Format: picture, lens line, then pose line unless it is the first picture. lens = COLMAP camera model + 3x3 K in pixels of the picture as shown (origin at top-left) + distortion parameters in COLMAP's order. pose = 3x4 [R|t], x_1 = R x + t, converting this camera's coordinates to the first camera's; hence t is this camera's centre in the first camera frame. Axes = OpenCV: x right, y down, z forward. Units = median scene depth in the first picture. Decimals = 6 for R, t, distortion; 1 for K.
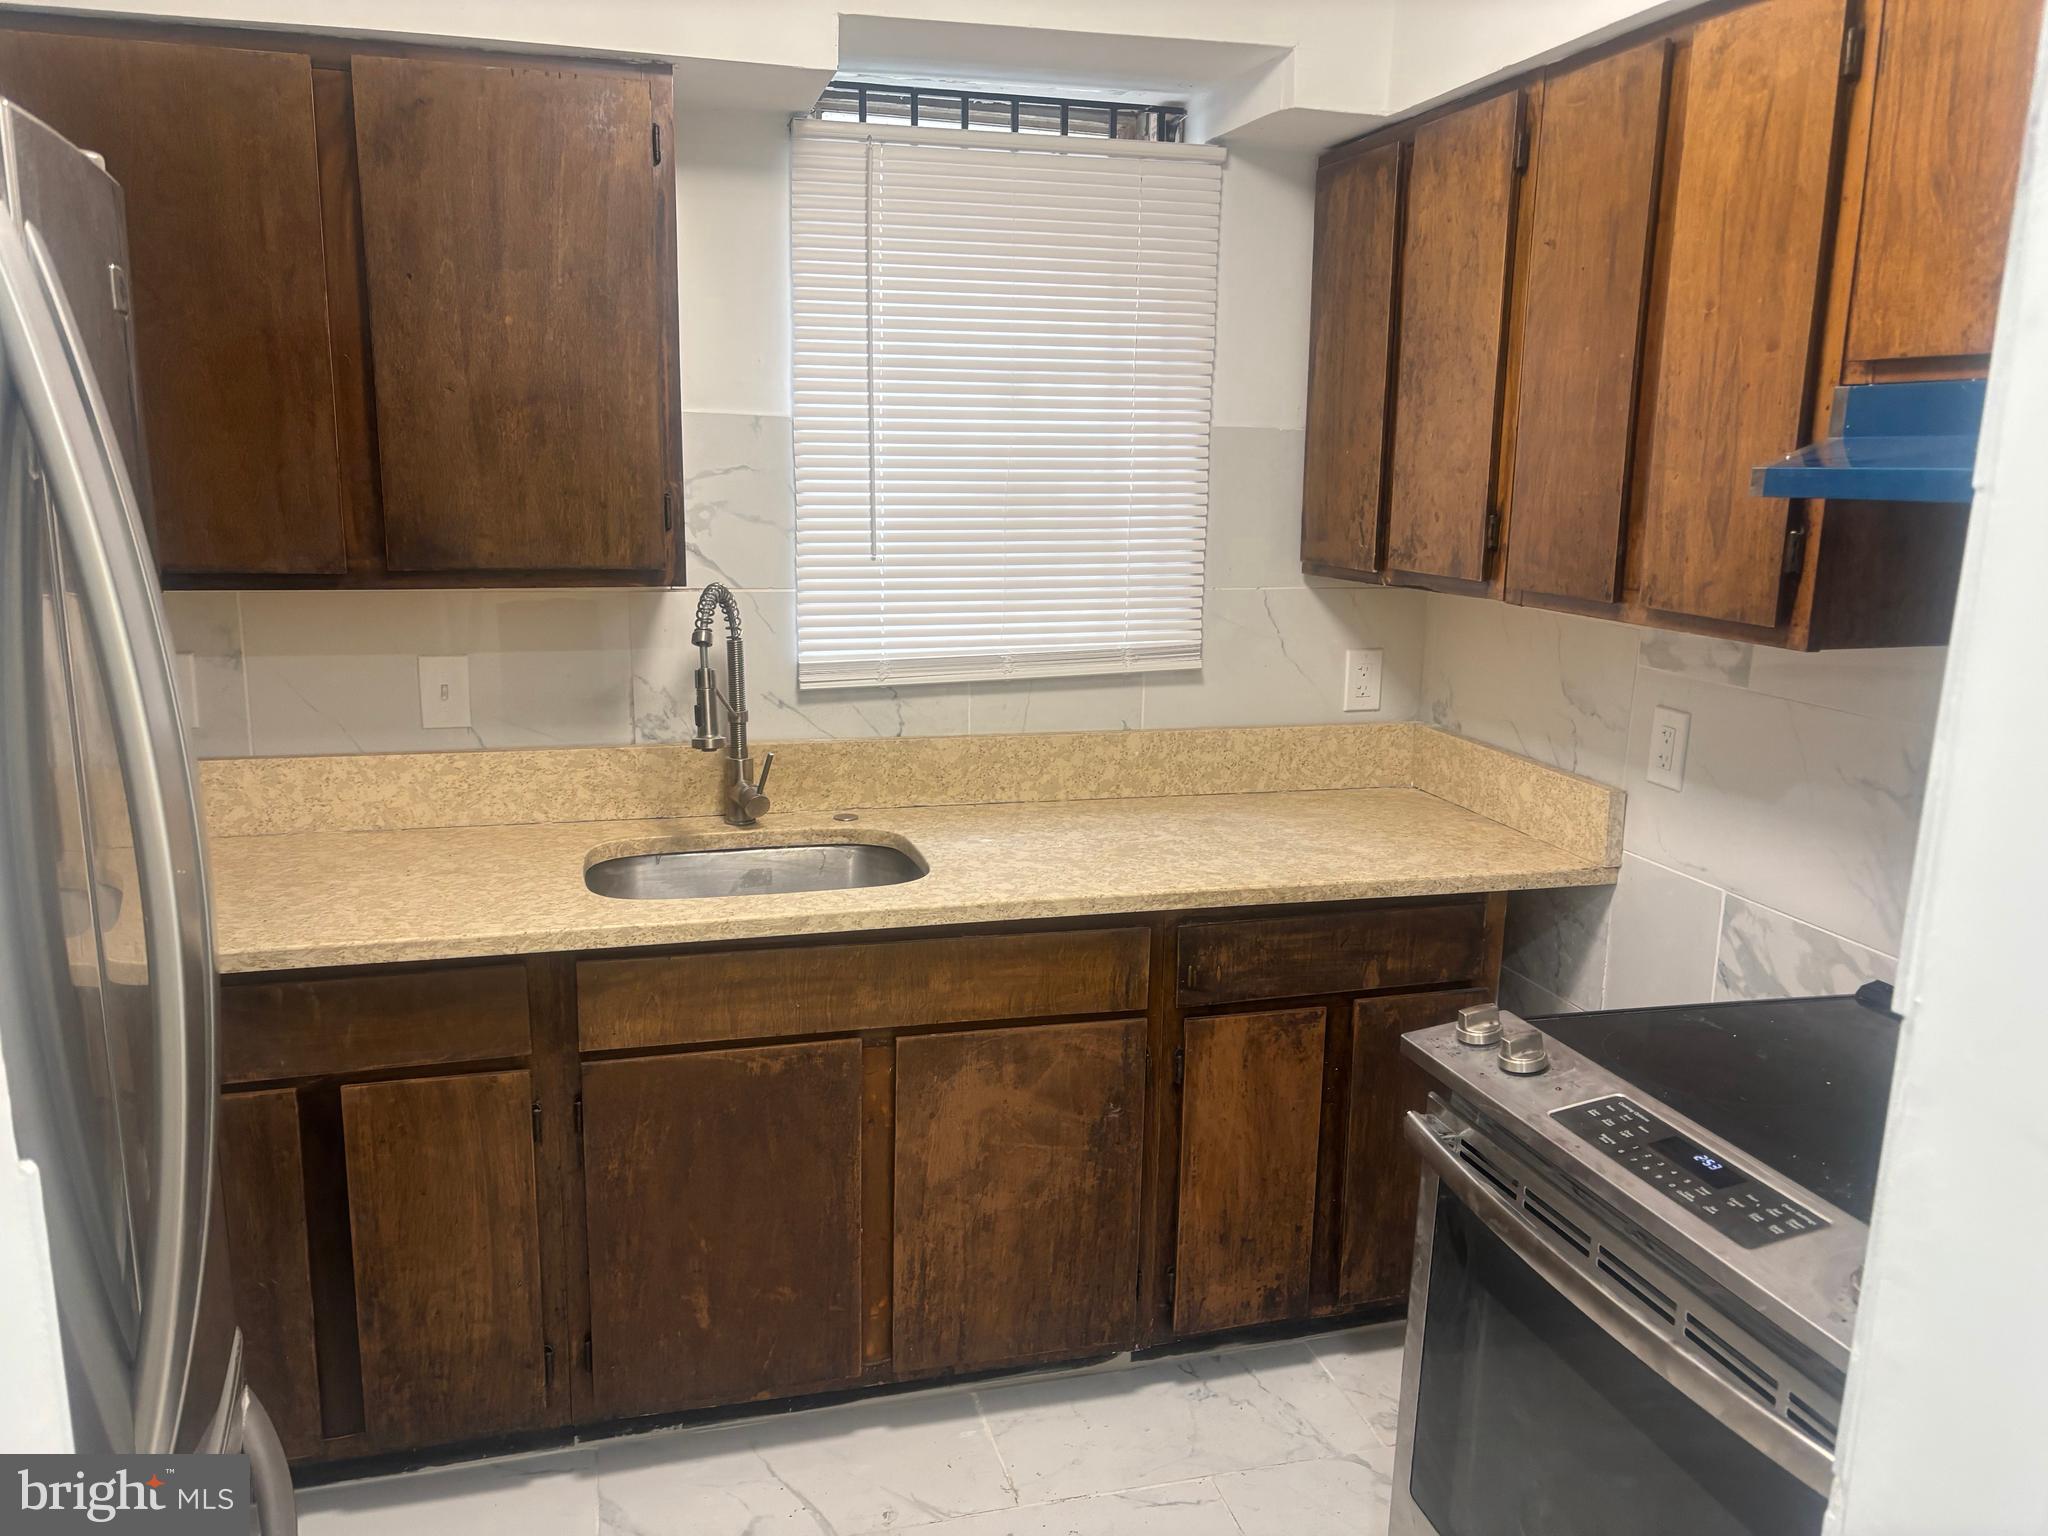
lens RADIAL K [[1534.5, 0, 1038.8], [0, 1534.5, 759.1], [0, 0, 1]] dist [0.036708, -0.052621]
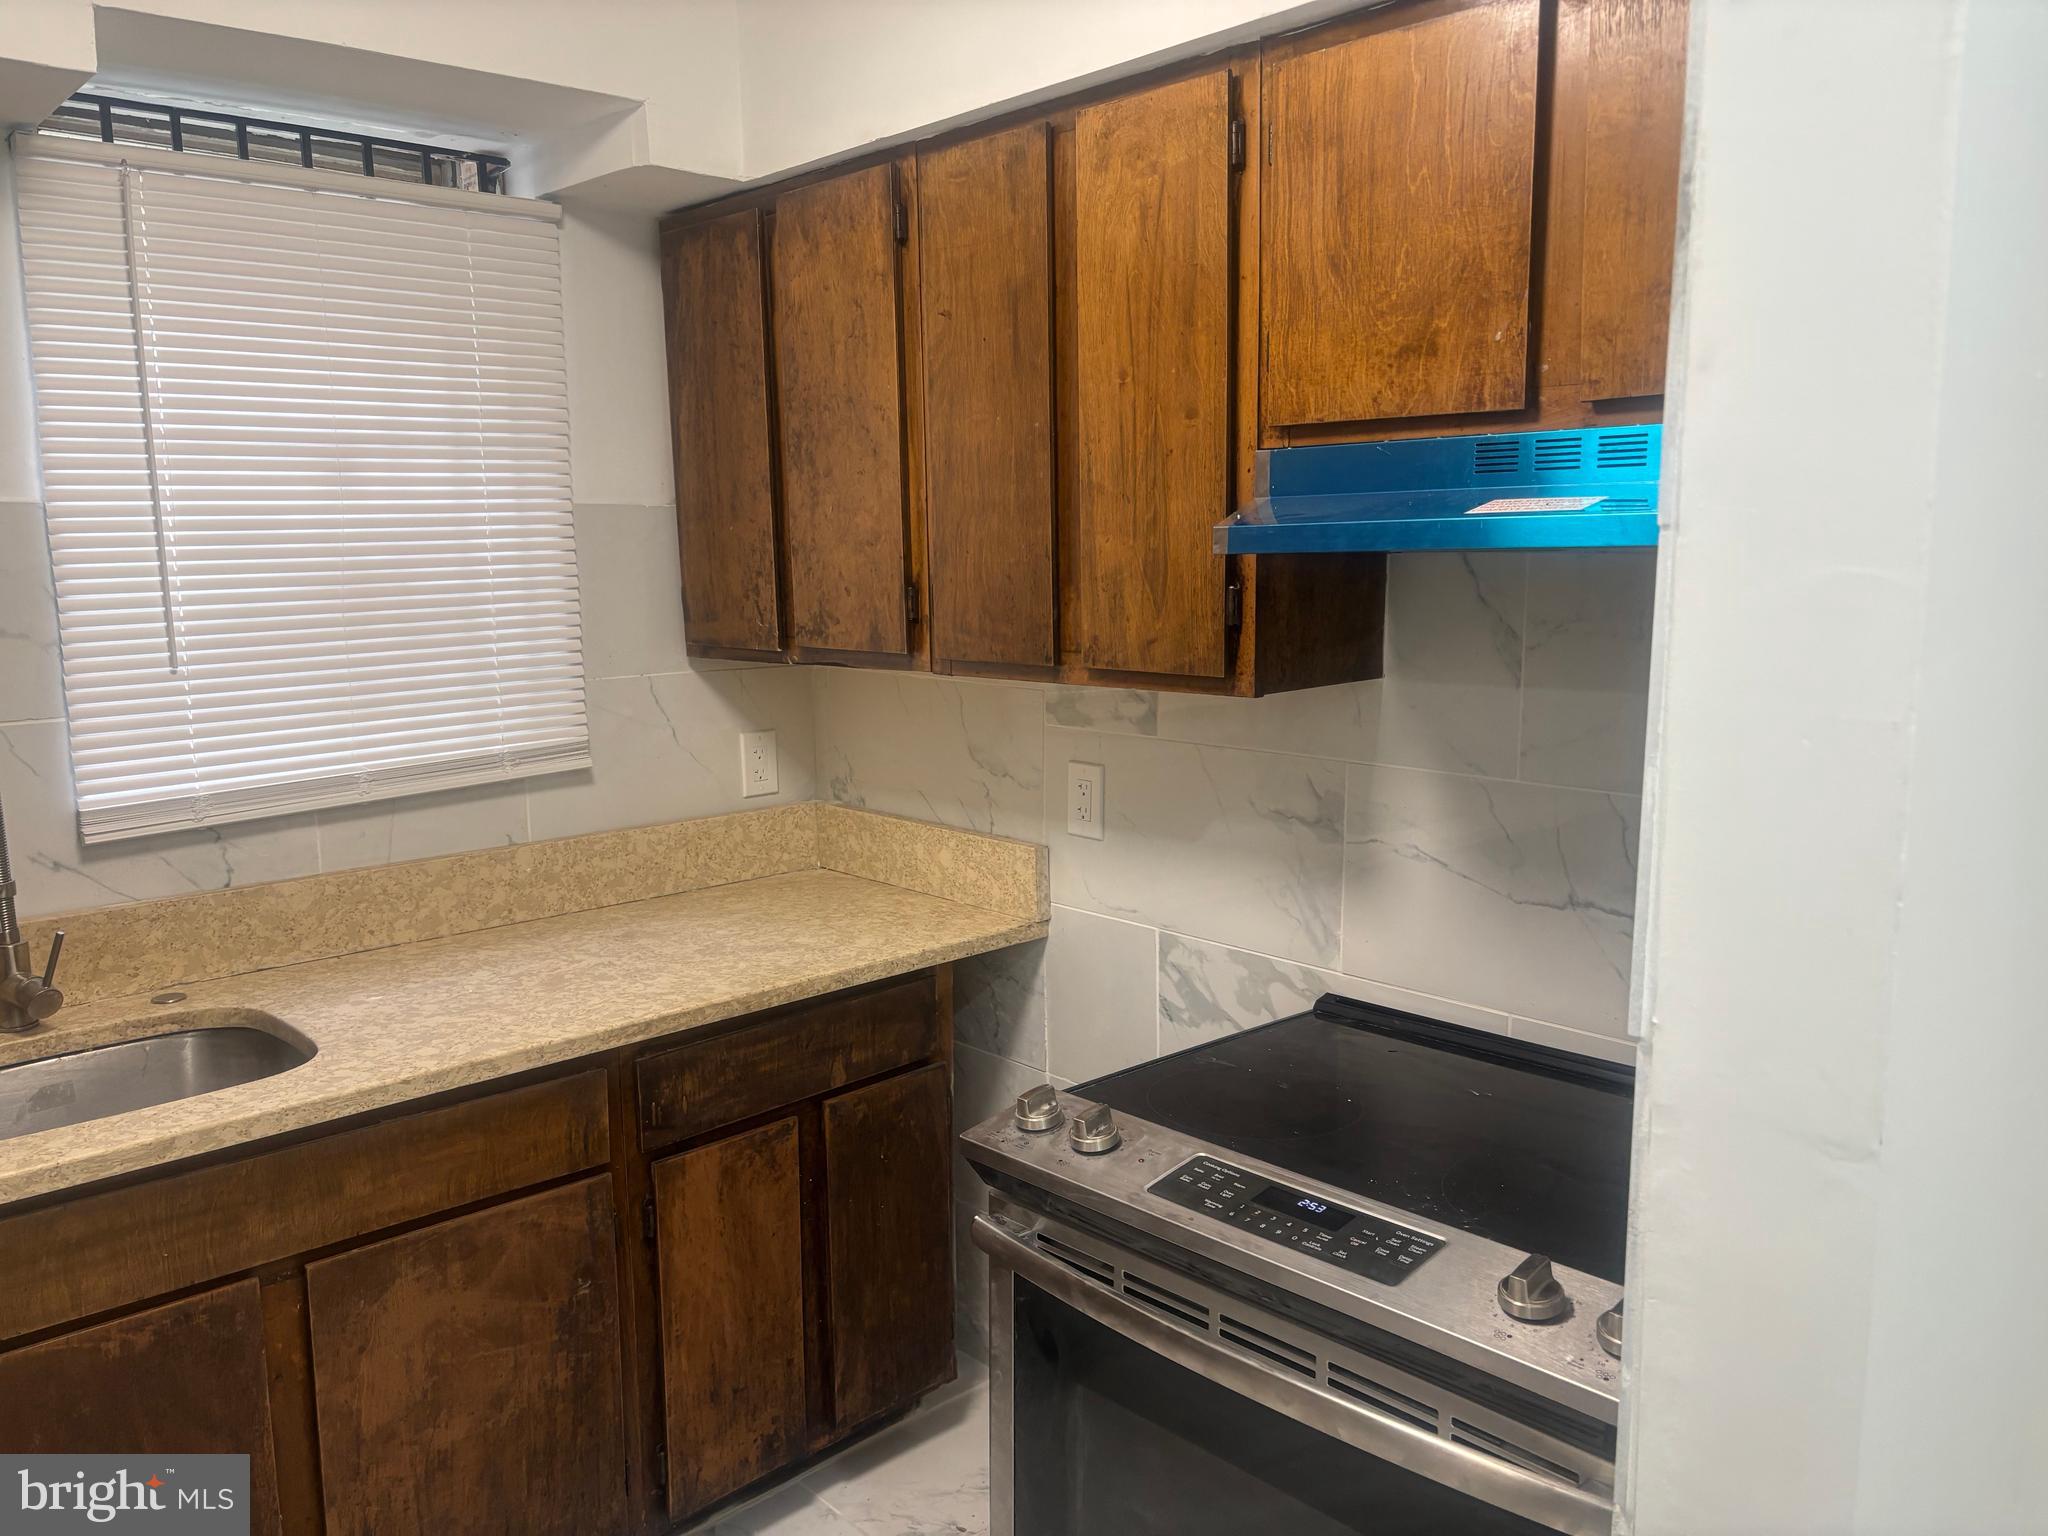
lens RADIAL K [[1534.5, 0, 1034.2], [0, 1534.5, 758.7], [0, 0, 1]] dist [0.036708, -0.052621]
pose [[0.888431, -0.095440, 0.448978, -0.087854], [0.118471, 0.992681, -0.023412, -0.015498], [-0.443458, 0.073991, 0.893236, 0.091887]]
